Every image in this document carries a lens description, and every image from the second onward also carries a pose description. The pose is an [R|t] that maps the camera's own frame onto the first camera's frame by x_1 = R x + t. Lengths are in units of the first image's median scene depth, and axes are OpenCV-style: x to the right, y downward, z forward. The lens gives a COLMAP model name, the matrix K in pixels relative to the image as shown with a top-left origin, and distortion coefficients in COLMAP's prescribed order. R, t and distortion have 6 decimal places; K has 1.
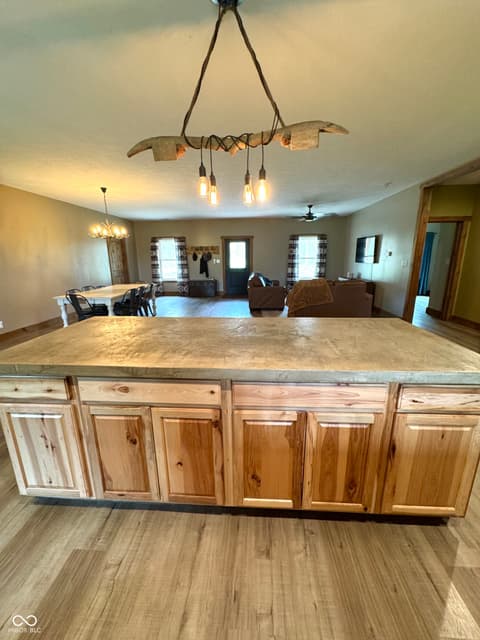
lens RADIAL K [[258.7, 0, 244.2], [0, 258.7, 320.9], [0, 0, 1]] dist [0.001864, -0.000051]
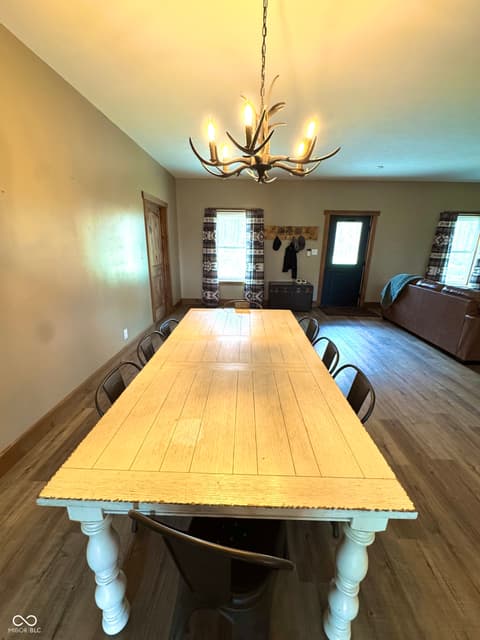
lens RADIAL K [[258.7, 0, 237.6], [0, 258.7, 320.5], [0, 0, 1]] dist [0.001864, -0.000051]
pose [[0.998883, 0.018537, 0.043454, -0.305914], [-0.020487, 0.998784, 0.044853, -0.095073], [-0.042569, -0.045693, 0.998048, 0.396746]]
